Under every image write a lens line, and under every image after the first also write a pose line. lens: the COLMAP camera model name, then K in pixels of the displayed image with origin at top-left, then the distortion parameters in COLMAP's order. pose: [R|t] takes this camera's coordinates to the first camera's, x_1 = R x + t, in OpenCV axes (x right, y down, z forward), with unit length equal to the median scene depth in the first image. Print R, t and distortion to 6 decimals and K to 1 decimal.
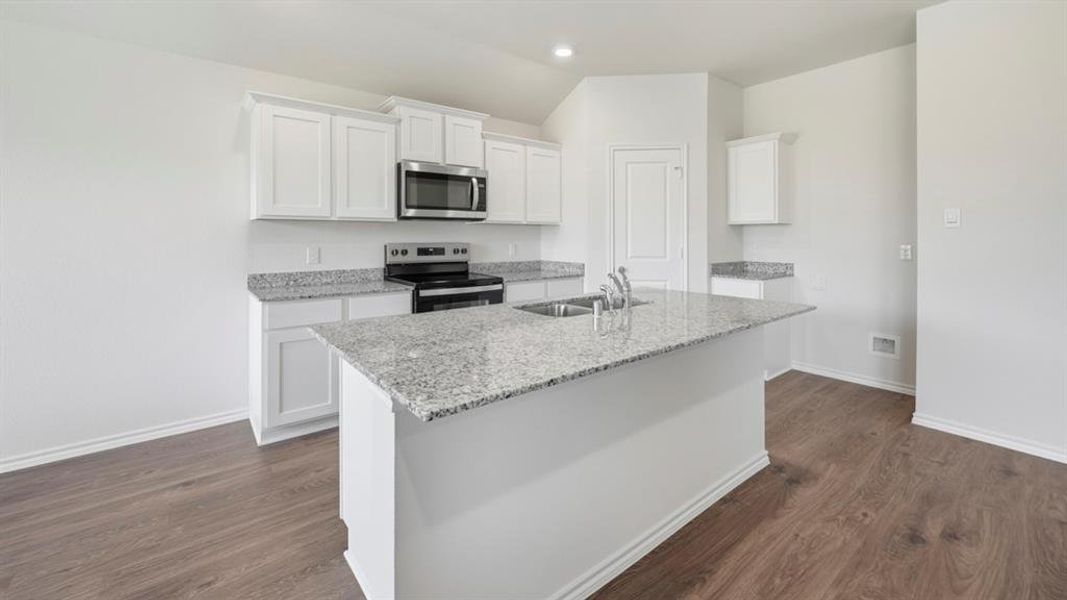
lens RADIAL K [[434.5, 0, 538.5], [0, 434.5, 234.4], [0, 0, 1]] dist [-0.000808, -0.000254]
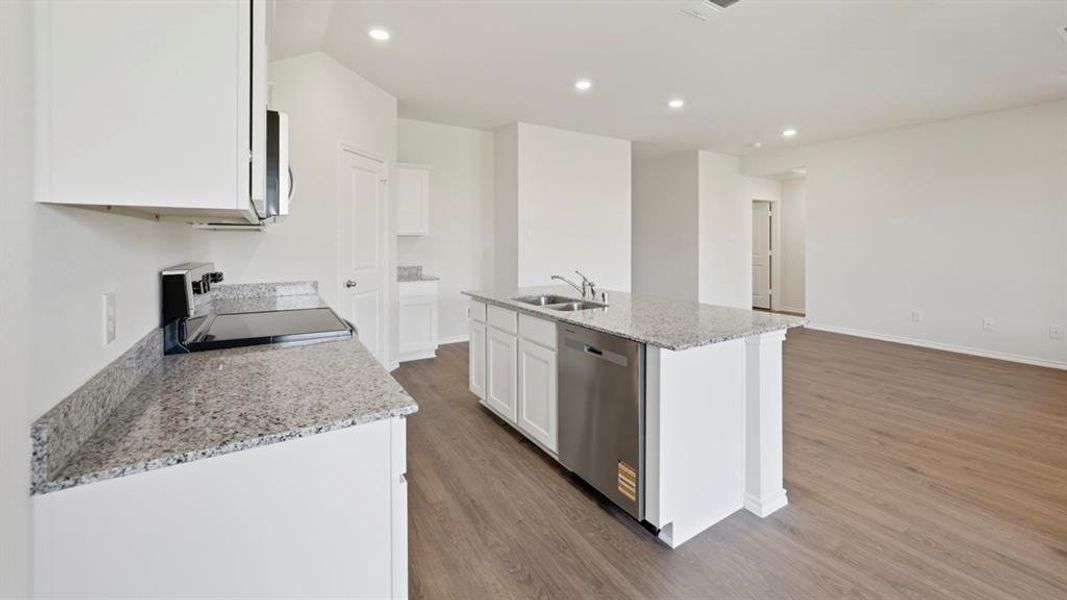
lens RADIAL K [[427.4, 0, 536.1], [0, 427.4, 243.2], [0, 0, 1]] dist [0.000665, 0.000316]
pose [[0.121600, -0.004332, 0.992570, -0.707063], [-0.003970, 0.999980, 0.004850, -0.009964], [-0.992571, -0.004530, 0.121581, 0.559385]]
